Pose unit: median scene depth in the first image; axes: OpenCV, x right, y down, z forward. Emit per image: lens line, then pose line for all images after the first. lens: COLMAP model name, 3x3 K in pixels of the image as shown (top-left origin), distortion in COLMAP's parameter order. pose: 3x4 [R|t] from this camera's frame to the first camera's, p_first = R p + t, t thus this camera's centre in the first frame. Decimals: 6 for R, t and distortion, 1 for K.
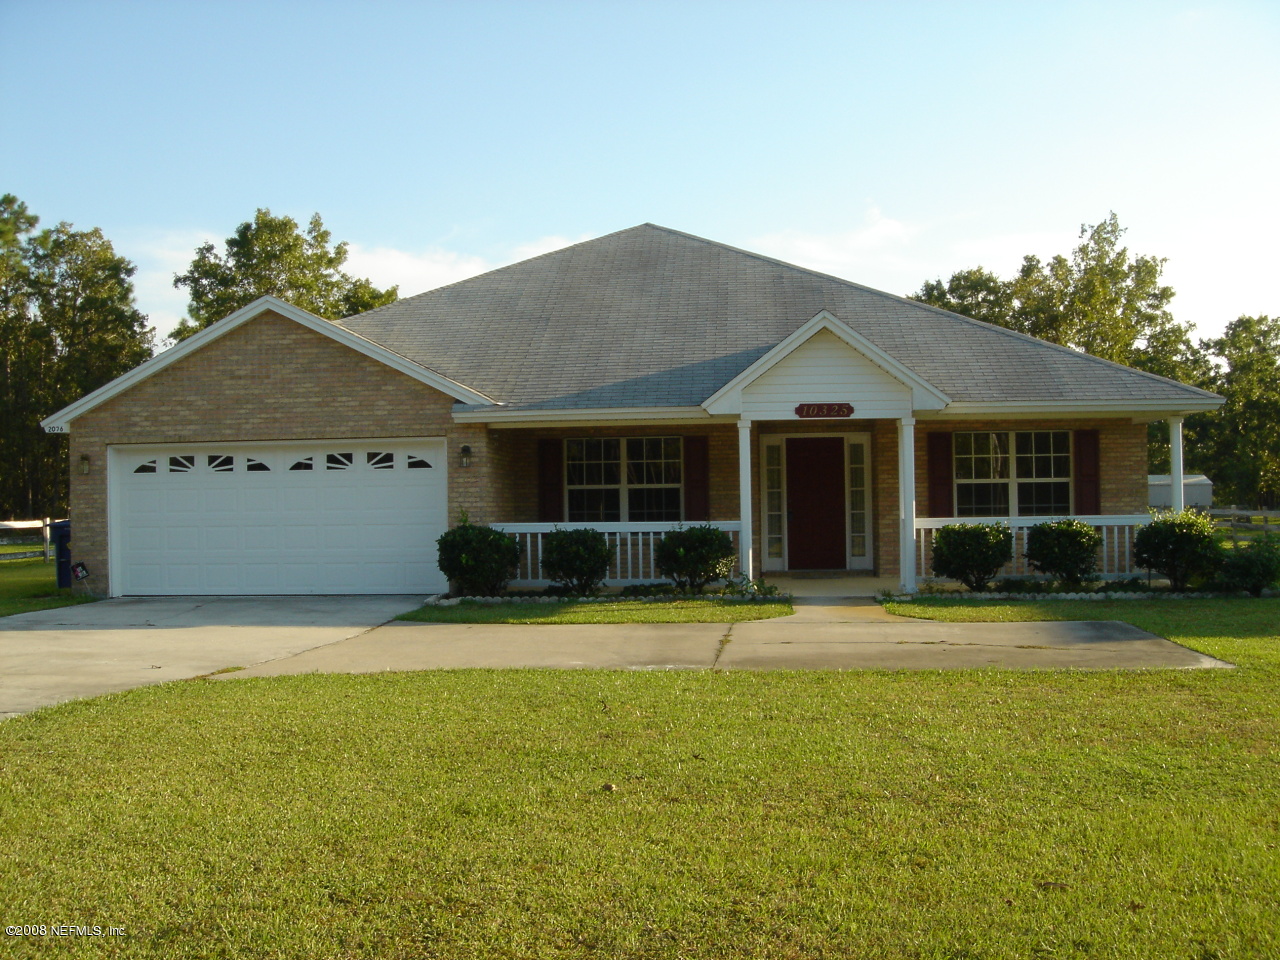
lens RADIAL K [[1441.2, 0, 640.0], [0, 1441.2, 480.0], [0, 0, 1]] dist [-0.166022, 0.051344]
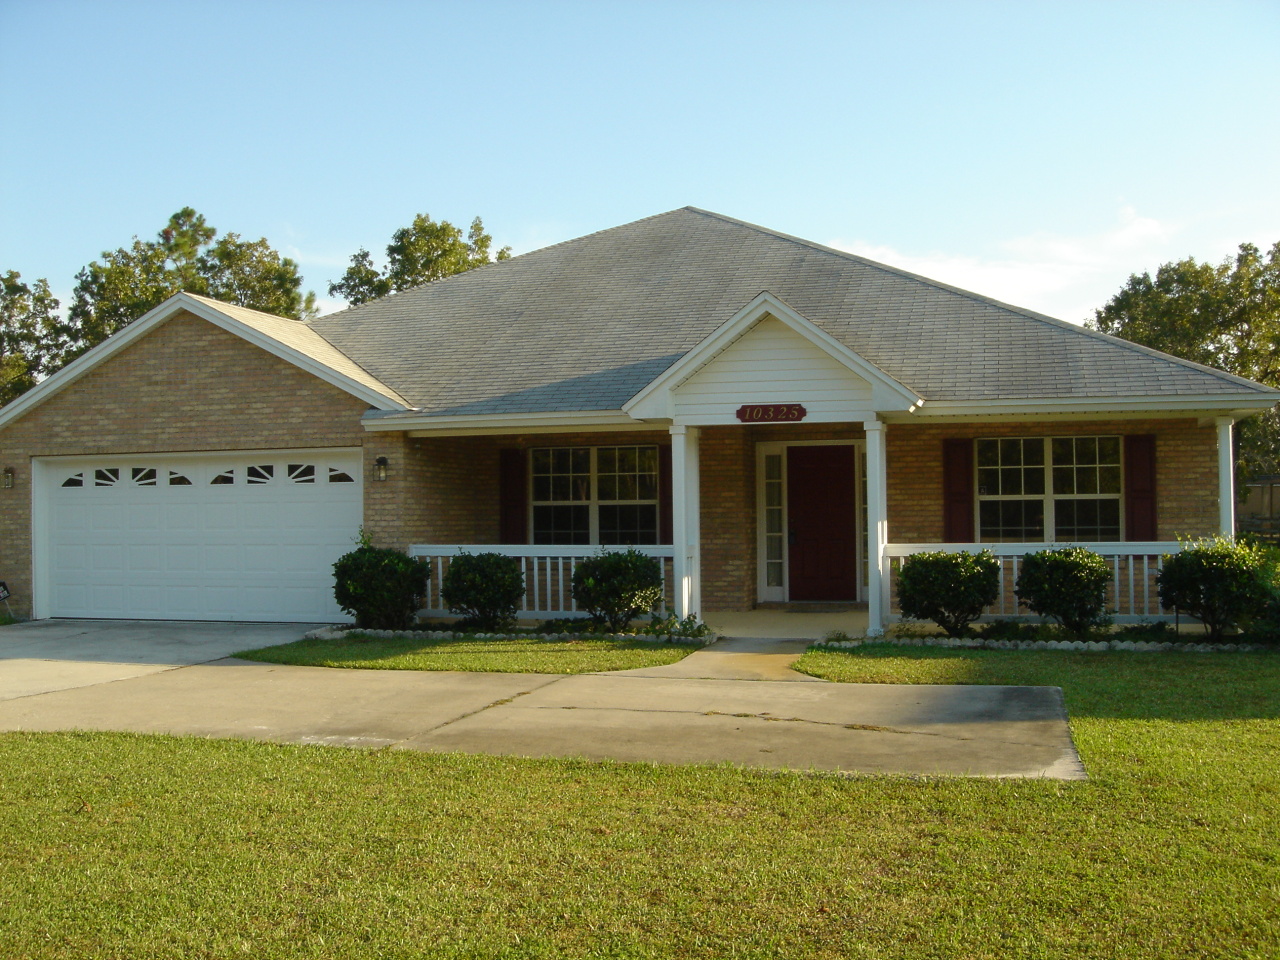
lens RADIAL K [[1441.2, 0, 640.0], [0, 1441.2, 480.0], [0, 0, 1]] dist [-0.166022, 0.051344]
pose [[0.981825, 0.000102, -0.189790, 0.199197], [-0.001178, 0.999984, -0.005554, -0.004895], [0.189787, 0.005676, 0.981809, 0.162232]]
